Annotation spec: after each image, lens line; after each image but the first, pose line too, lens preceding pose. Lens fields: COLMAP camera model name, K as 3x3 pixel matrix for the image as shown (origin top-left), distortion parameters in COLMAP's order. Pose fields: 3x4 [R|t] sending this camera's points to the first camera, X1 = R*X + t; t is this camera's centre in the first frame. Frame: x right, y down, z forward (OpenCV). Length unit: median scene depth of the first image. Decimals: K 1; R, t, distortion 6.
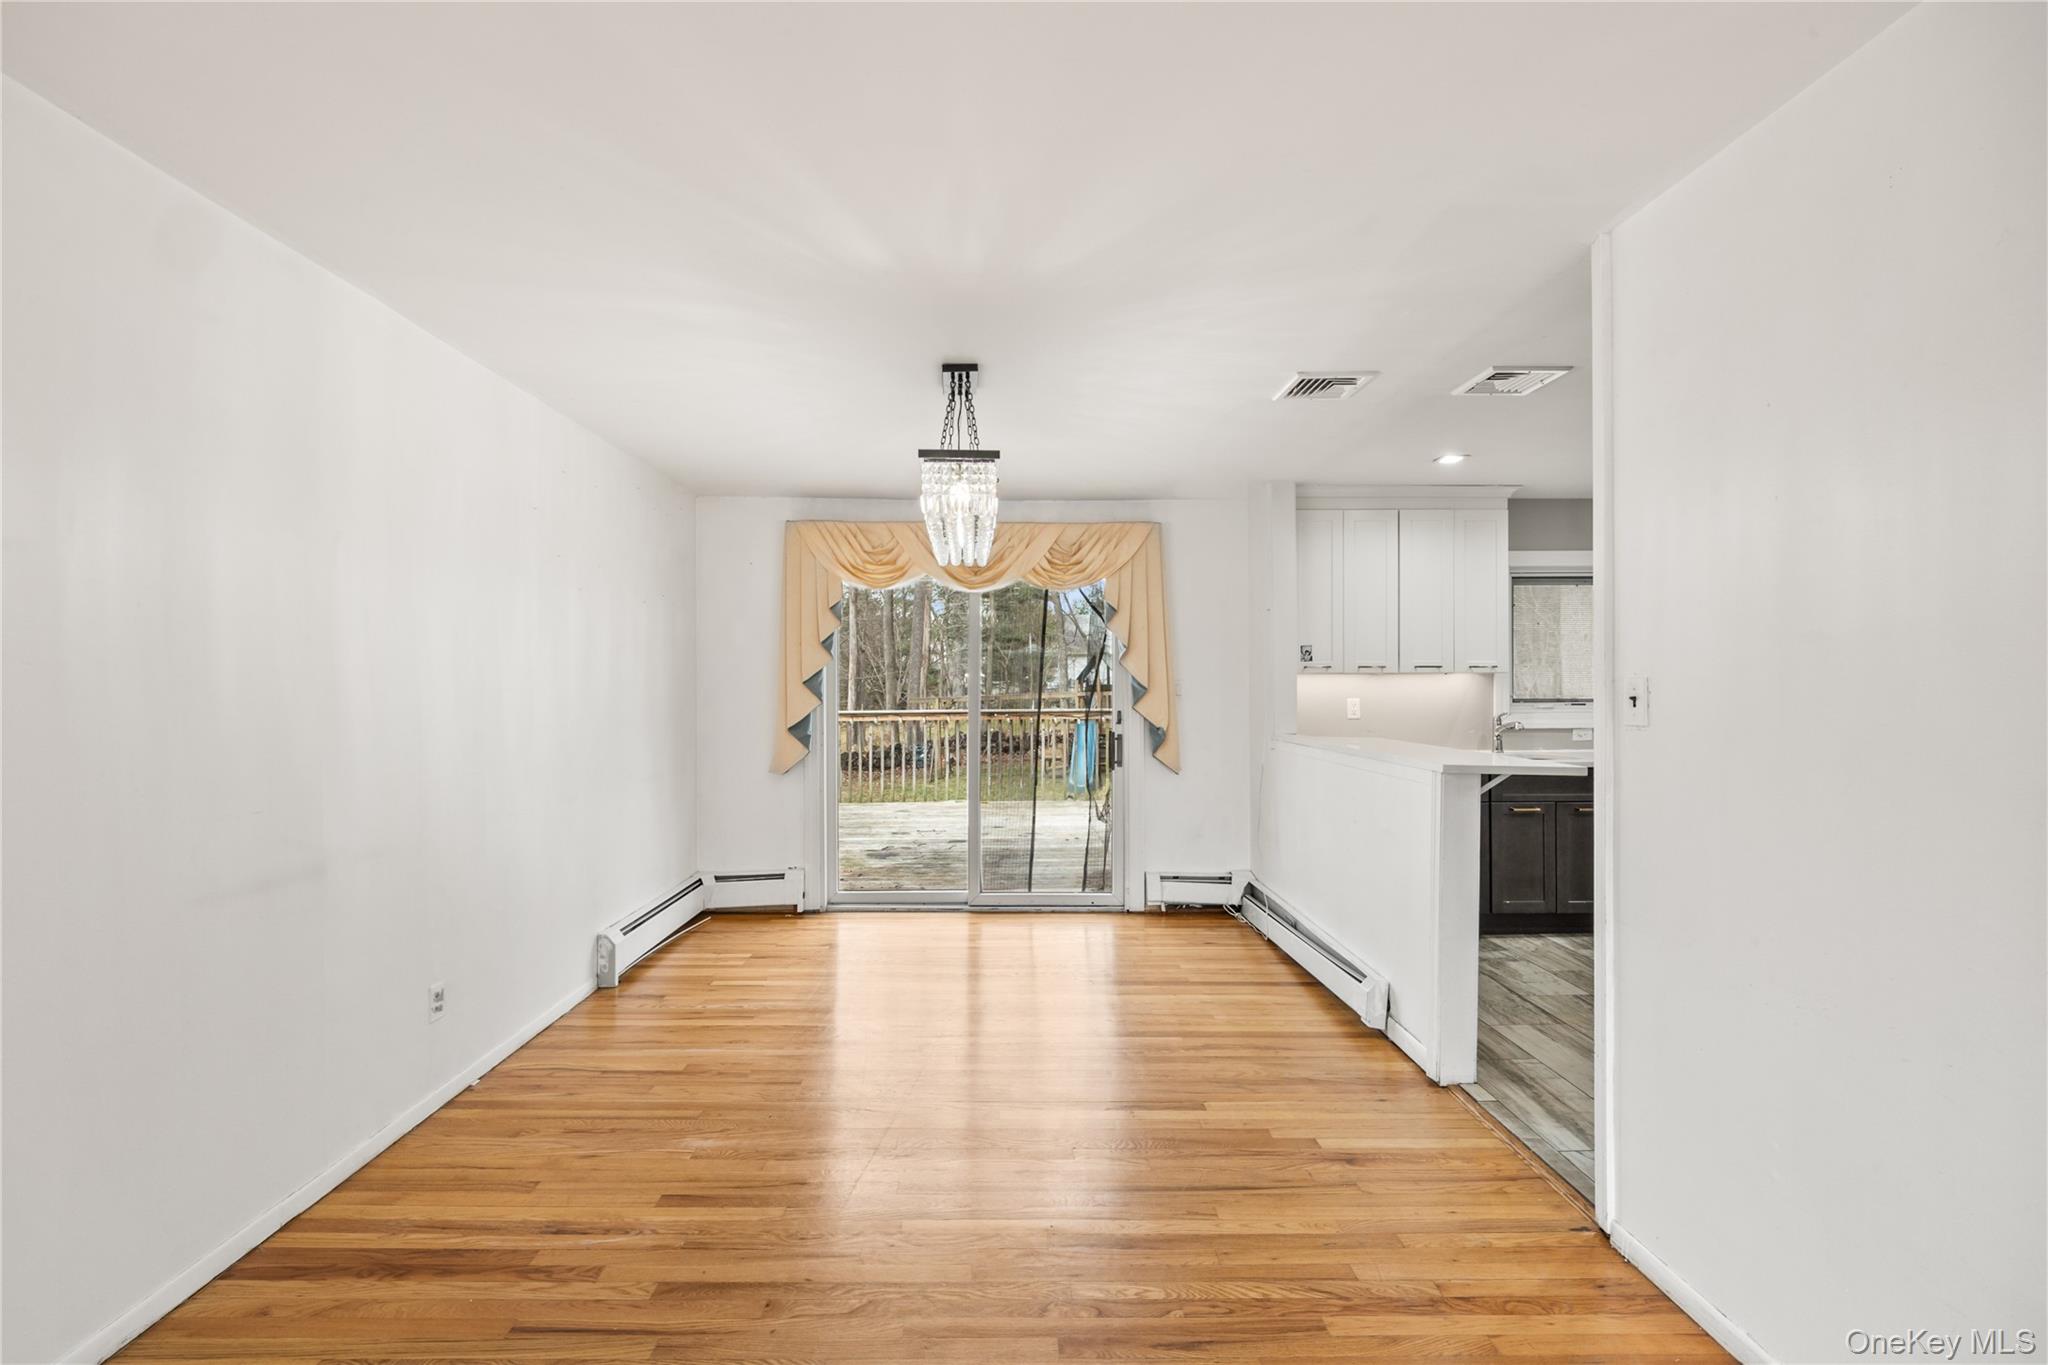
lens RADIAL K [[847.4, 0, 1019.4], [0, 847.4, 678.3], [0, 0, 1]] dist [-0.004628, -0.000008]
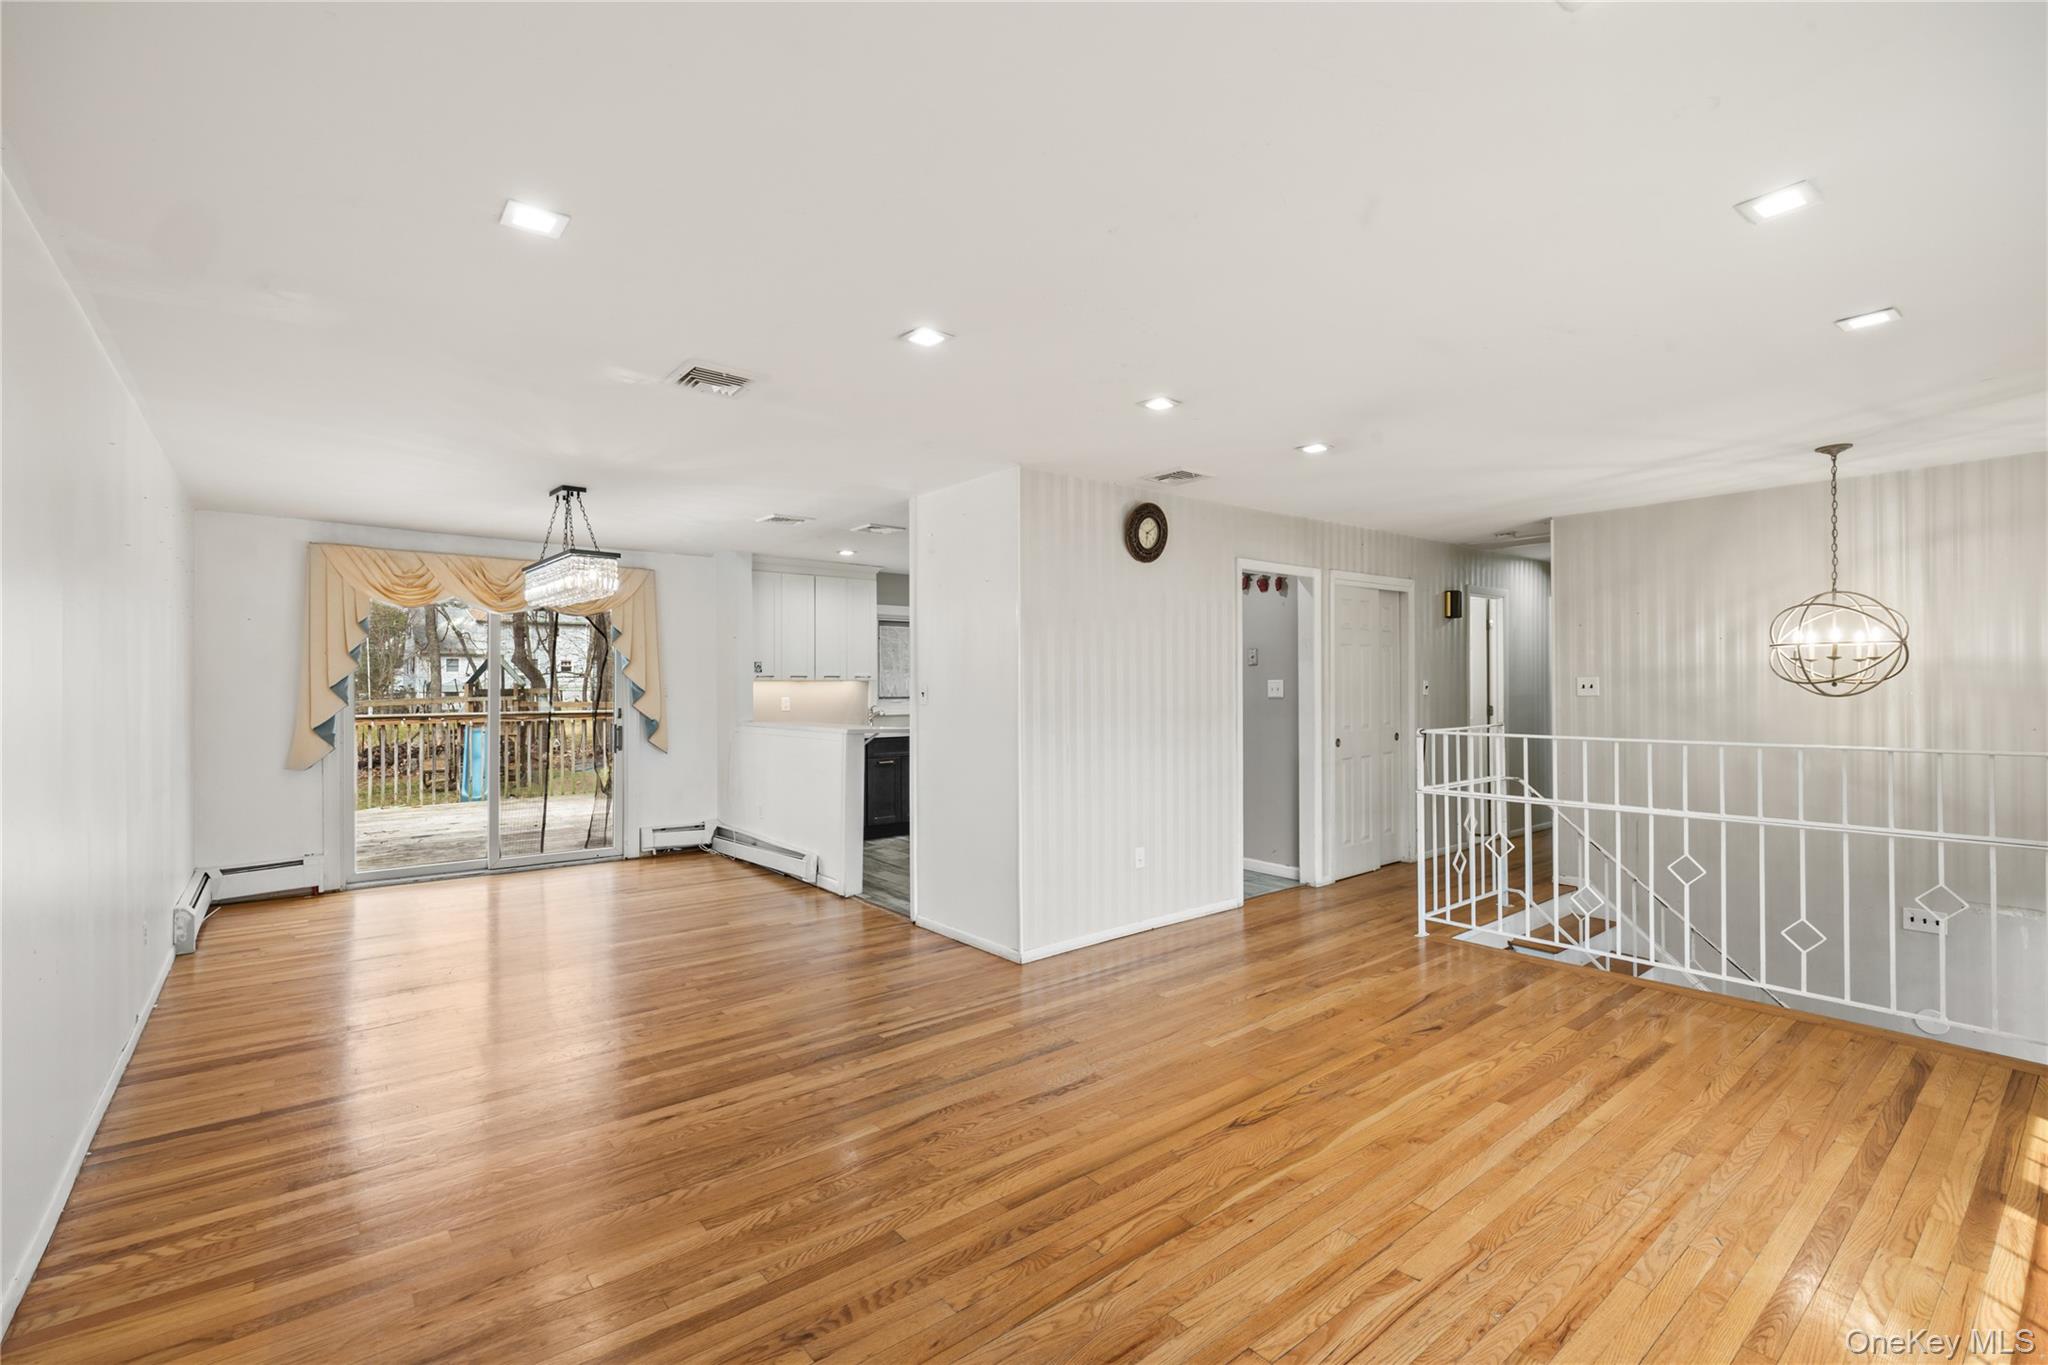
lens RADIAL K [[880.5, 0, 1016.2], [0, 880.5, 680.5], [0, 0, 1]] dist [0.001691, 0.000244]
pose [[0.776273, 0.002733, 0.630391, -0.283074], [-0.001931, 0.999996, -0.001958, -0.003718], [-0.630394, 0.000303, 0.776275, -0.486858]]
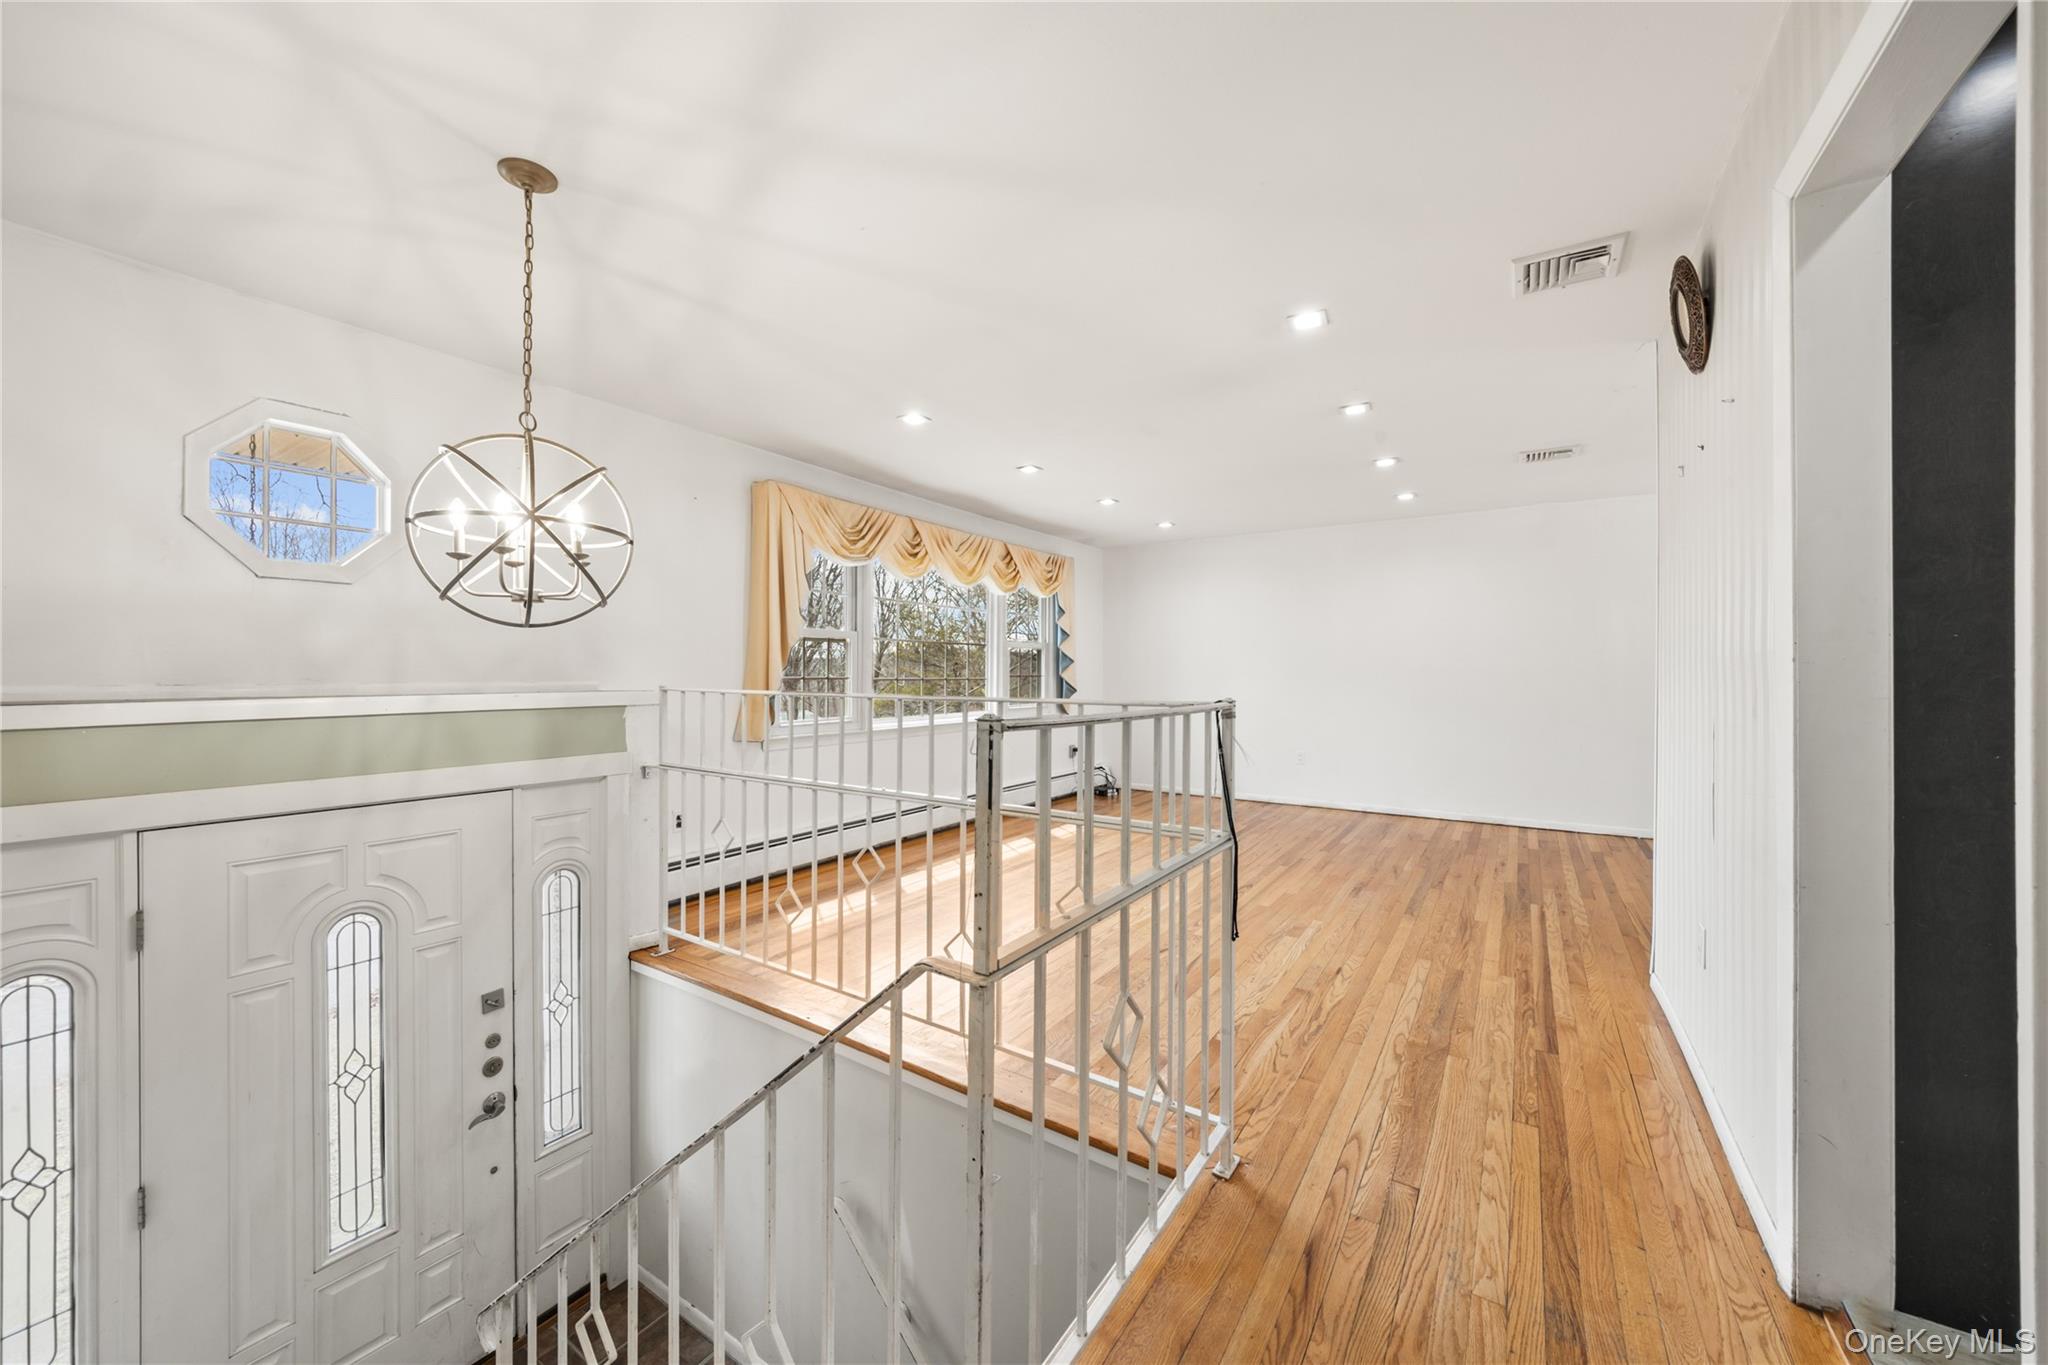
lens RADIAL K [[755.5, 0, 1010.1], [0, 755.5, 676.0], [0, 0, 1]] dist [-0.001774, -0.000348]
pose [[-0.546263, 0.005881, -0.837593, 1.152517], [0.003391, 0.999983, 0.004810, 0.036597], [0.837607, -0.000213, -0.546274, 0.148113]]
